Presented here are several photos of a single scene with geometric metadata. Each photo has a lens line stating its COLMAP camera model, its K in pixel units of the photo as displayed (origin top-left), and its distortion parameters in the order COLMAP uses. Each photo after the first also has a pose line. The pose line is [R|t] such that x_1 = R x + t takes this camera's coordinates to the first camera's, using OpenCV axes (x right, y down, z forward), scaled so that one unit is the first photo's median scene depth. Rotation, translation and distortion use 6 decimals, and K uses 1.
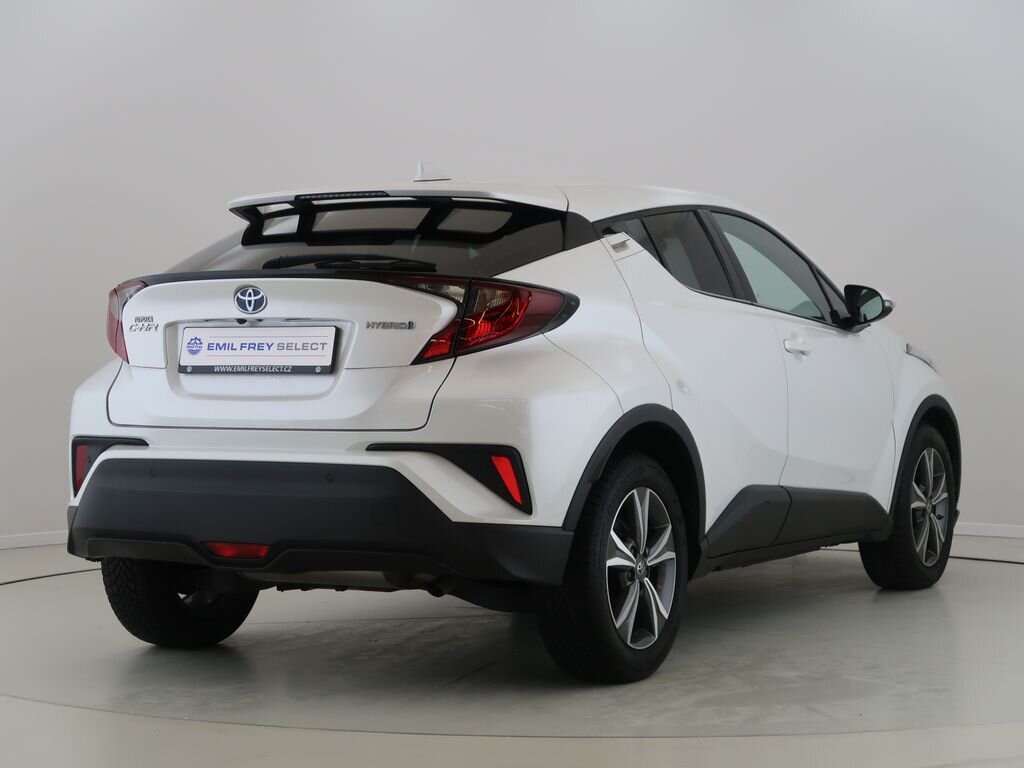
lens RADIAL K [[762.7, 0, 518.9], [0, 762.7, 384.3], [0, 0, 1]] dist [-0.010519, -0.000410]
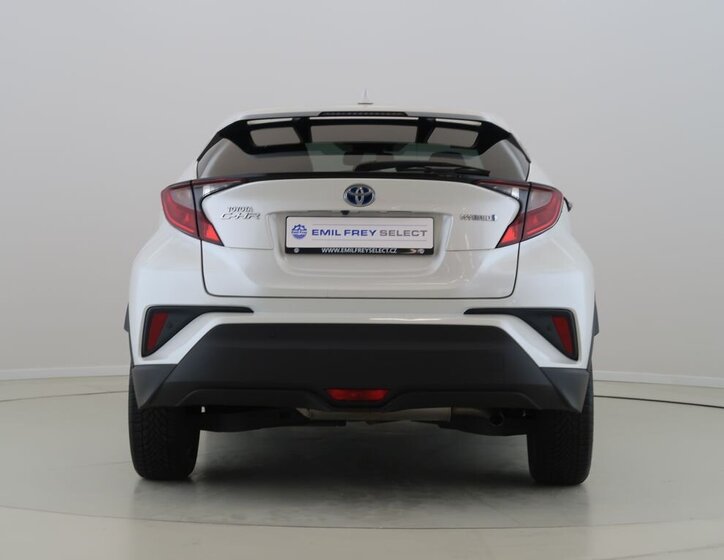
lens RADIAL K [[567.0, 0, 363.4], [0, 567.0, 282.1], [0, 0, 1]] dist [-0.011058, -0.004812]
pose [[0.986685, -0.004543, 0.162577, -0.489143], [-0.001678, 0.999272, 0.038108, -0.003845], [-0.162632, -0.037873, 0.985960, 0.072030]]
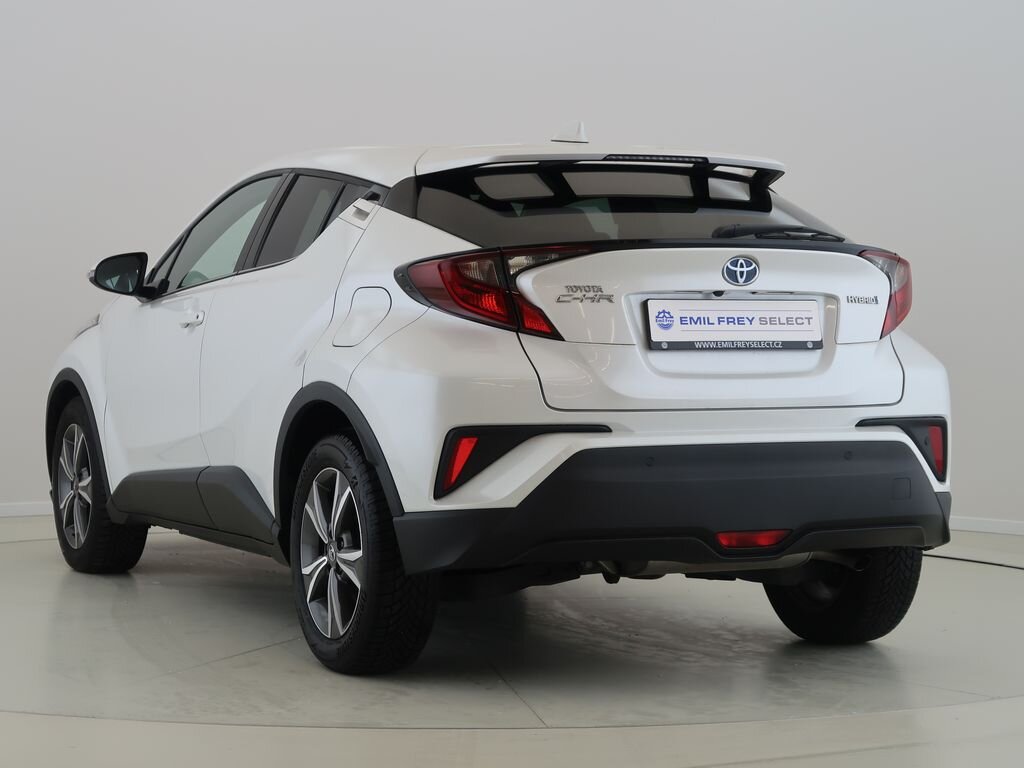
lens RADIAL K [[820.0, 0, 507.5], [0, 820.0, 374.1], [0, 0, 1]] dist [-0.001915, 0.008912]
pose [[0.947231, -0.016612, 0.320122, -0.929335], [0.011709, 0.999783, 0.017237, -0.004748], [-0.320339, -0.012579, 0.947219, 0.134988]]
